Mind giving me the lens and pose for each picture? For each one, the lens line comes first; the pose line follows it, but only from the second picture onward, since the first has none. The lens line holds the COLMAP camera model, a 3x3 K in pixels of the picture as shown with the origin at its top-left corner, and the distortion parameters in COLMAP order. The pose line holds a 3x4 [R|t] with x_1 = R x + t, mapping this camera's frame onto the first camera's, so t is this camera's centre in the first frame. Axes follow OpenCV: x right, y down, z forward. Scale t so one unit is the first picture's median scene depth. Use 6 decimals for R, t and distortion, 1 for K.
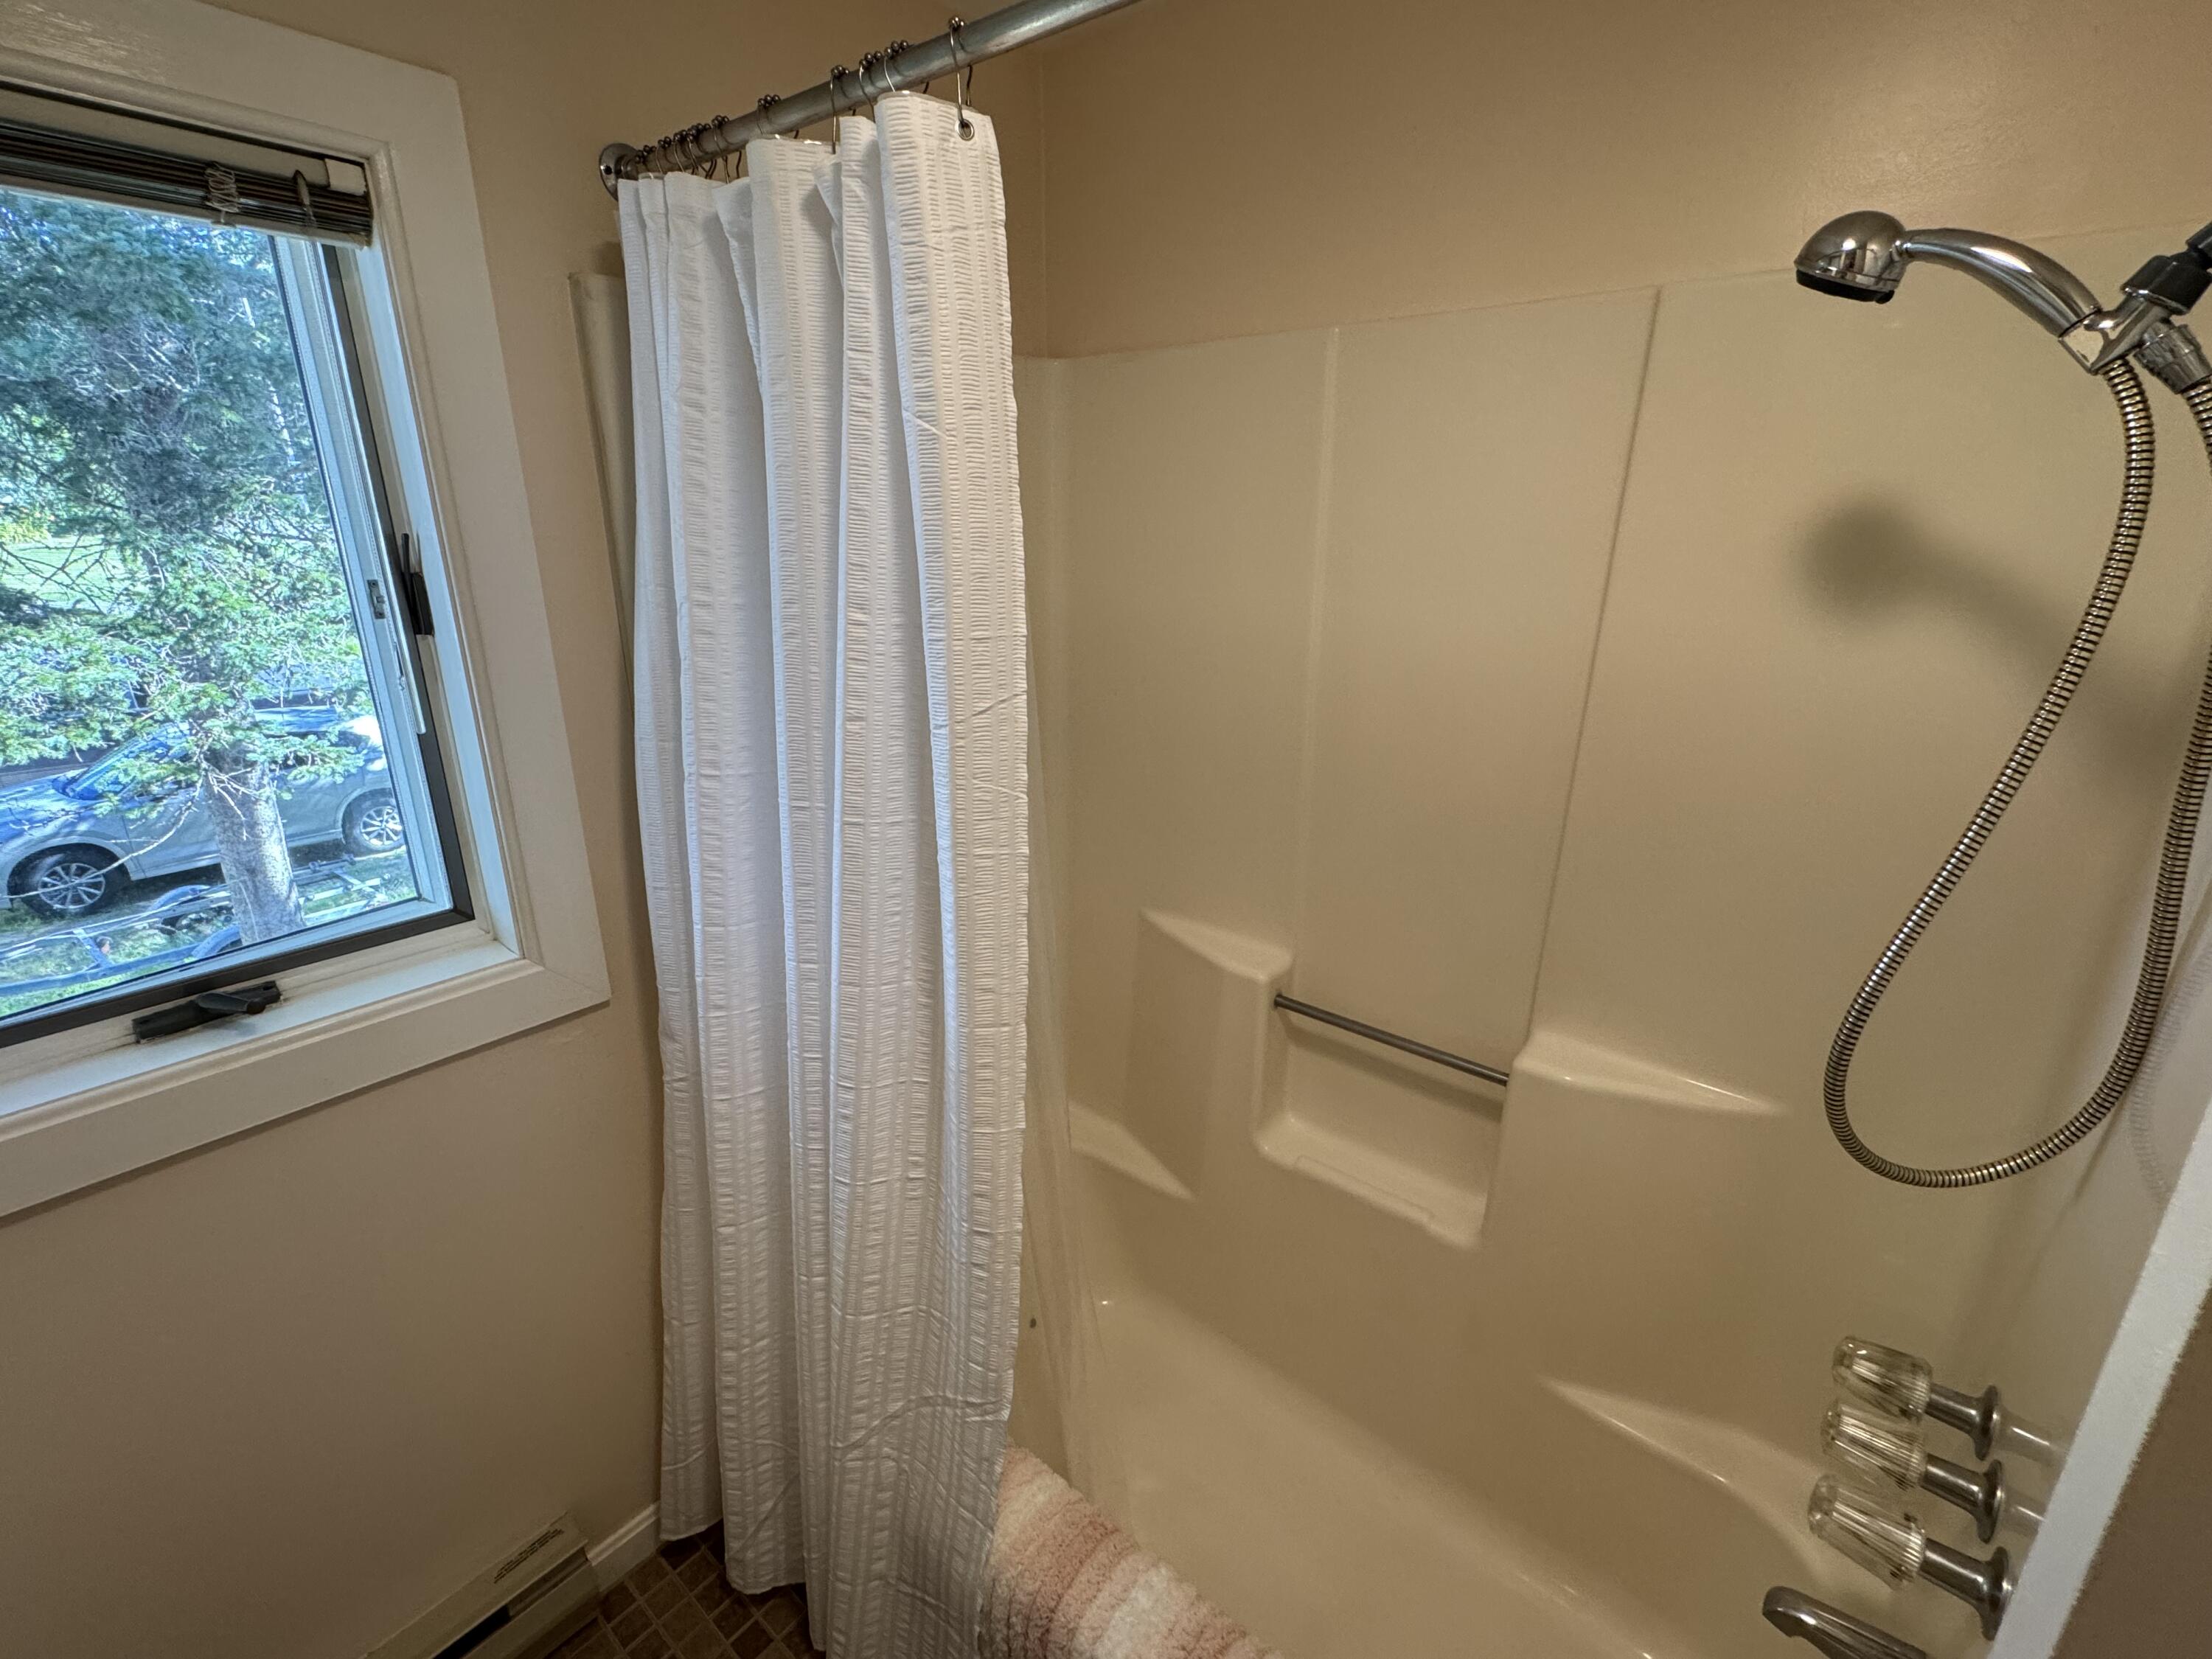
lens RADIAL K [[963.0, 0, 1106.0], [0, 963.0, 829.5], [0, 0, 1]] dist [-0.004821, -0.000269]
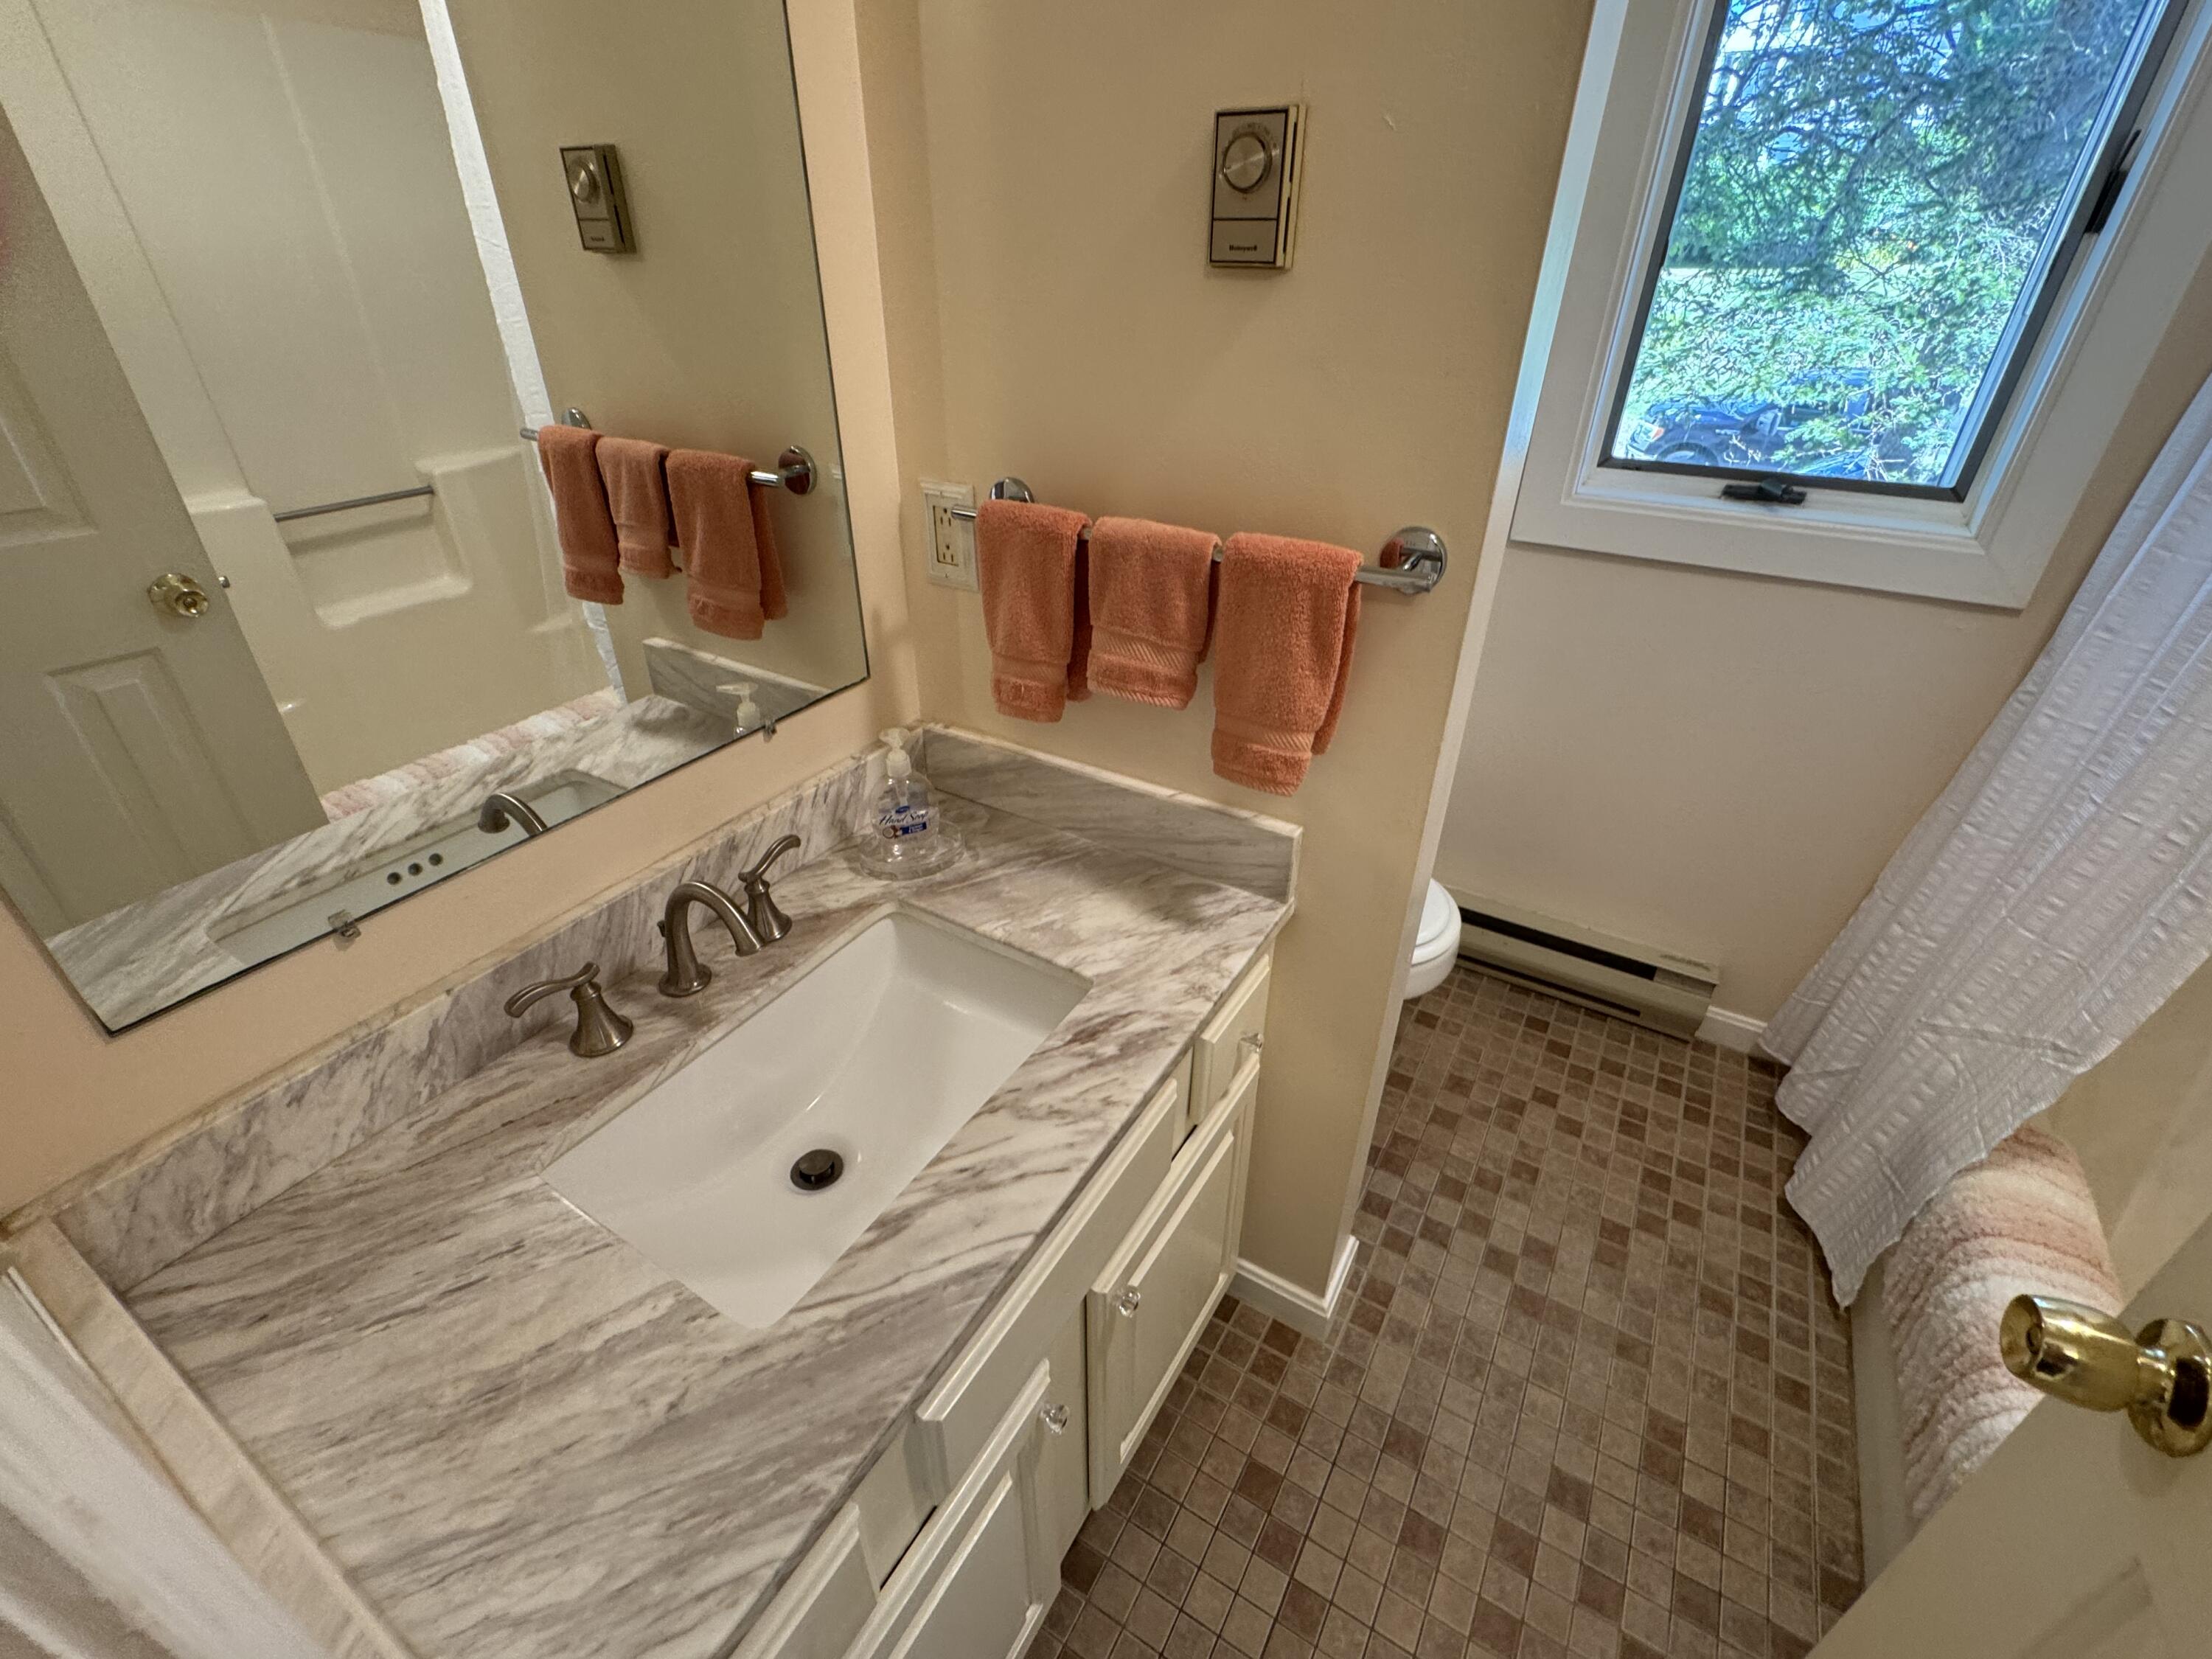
lens RADIAL K [[963.0, 0, 1106.0], [0, 963.0, 829.5], [0, 0, 1]] dist [-0.004821, -0.000269]
pose [[0.144683, 0.514727, -0.845058, 0.439637], [-0.302609, 0.836142, 0.457486, 0.219647], [0.942069, 0.189531, 0.276736, -0.290637]]
